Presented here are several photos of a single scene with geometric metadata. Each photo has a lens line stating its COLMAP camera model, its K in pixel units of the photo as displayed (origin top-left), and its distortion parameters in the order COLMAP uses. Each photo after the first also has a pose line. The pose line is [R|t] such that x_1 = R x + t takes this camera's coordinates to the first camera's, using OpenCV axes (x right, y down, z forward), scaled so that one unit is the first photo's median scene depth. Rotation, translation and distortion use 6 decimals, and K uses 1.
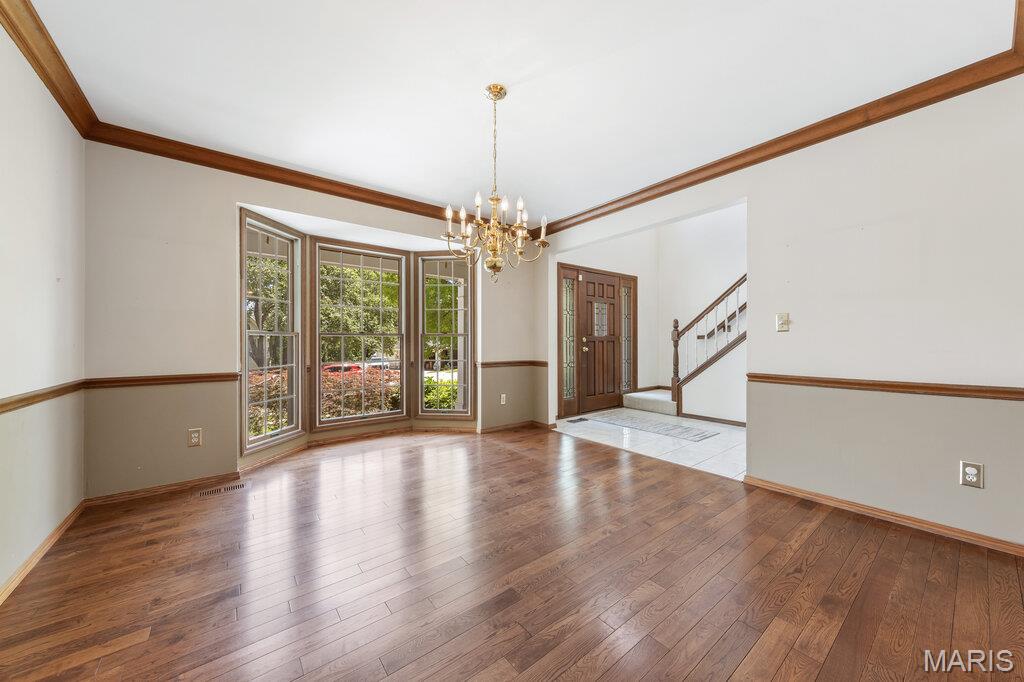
lens RADIAL K [[370.1, 0, 509.8], [0, 370.1, 339.3], [0, 0, 1]] dist [0.007118, -0.000322]
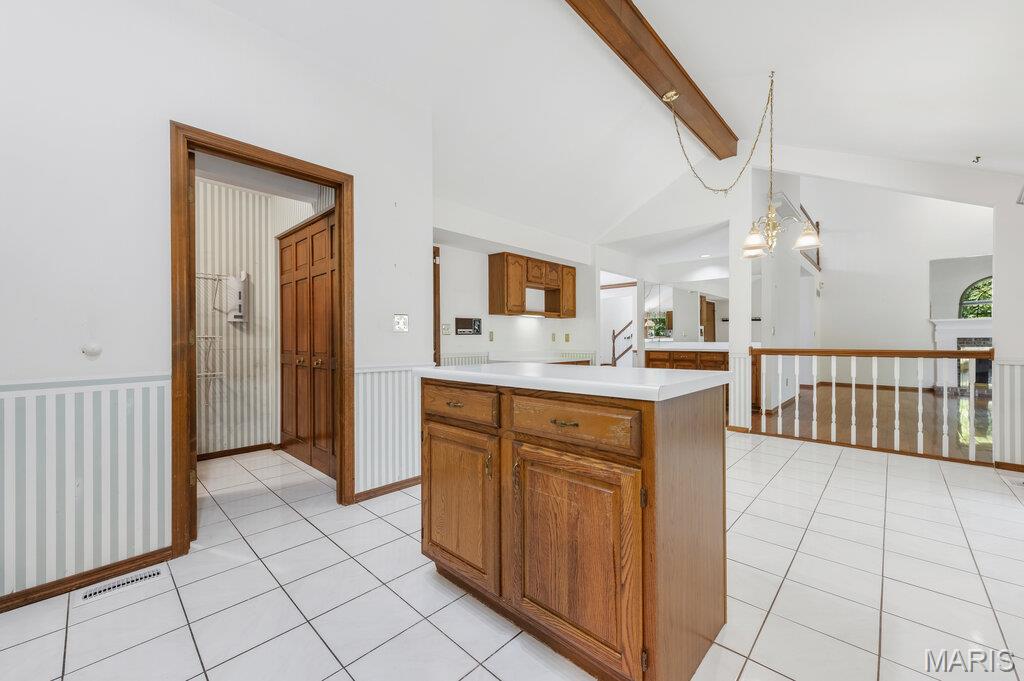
lens RADIAL K [[404.1, 0, 509.0], [0, 404.1, 344.7], [0, 0, 1]] dist [0.012313, -0.000368]
pose [[0.987083, -0.001093, 0.160204, -0.492848], [-0.000130, 0.999971, 0.007626, 0.012358], [-0.160208, -0.007548, 0.987054, -1.138798]]
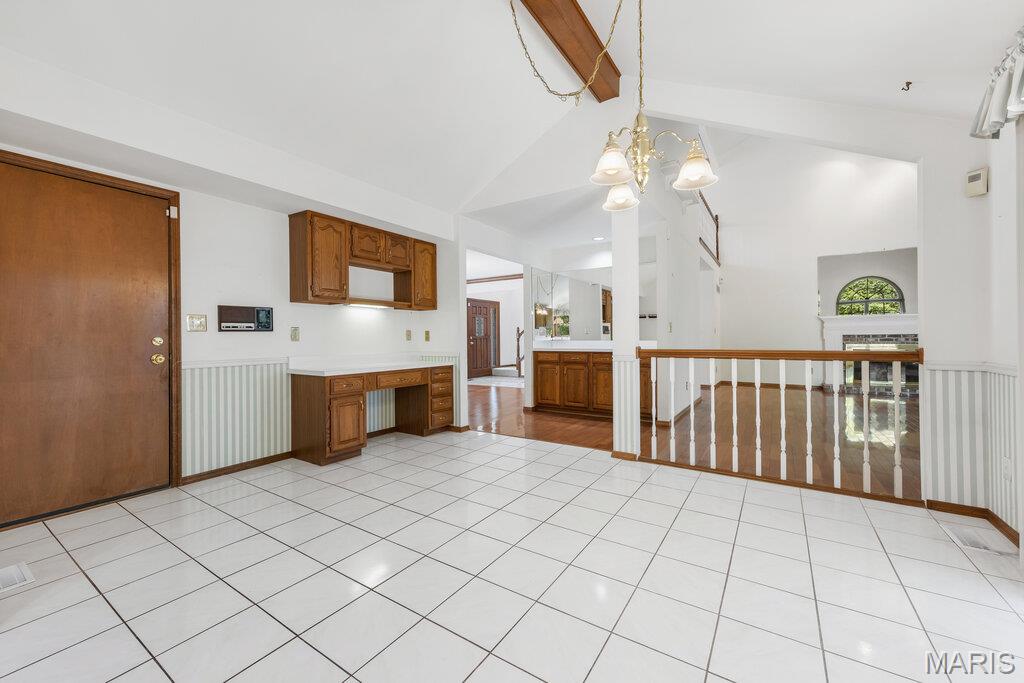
lens RADIAL K [[404.1, 0, 512.7], [0, 404.1, 339.4], [0, 0, 1]] dist [0.012313, -0.000368]
pose [[0.943440, -0.003803, 0.331522, -0.260073], [0.004411, 0.999990, -0.001082, 0.011160], [-0.331514, 0.002483, 0.943447, -0.924716]]
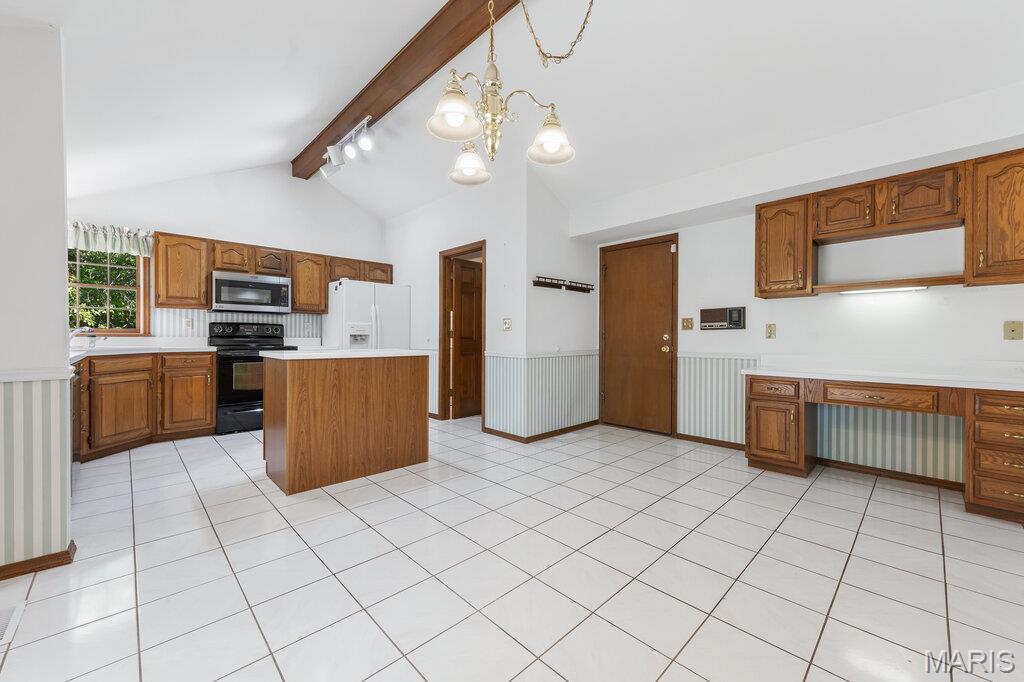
lens RADIAL K [[404.1, 0, 513.6], [0, 404.1, 338.8], [0, 0, 1]] dist [0.012313, -0.000368]
pose [[0.119754, 0.009260, -0.992760, 0.231631], [-0.003254, 0.999955, 0.008935, 0.008063], [0.992798, 0.002161, 0.119778, -0.664061]]
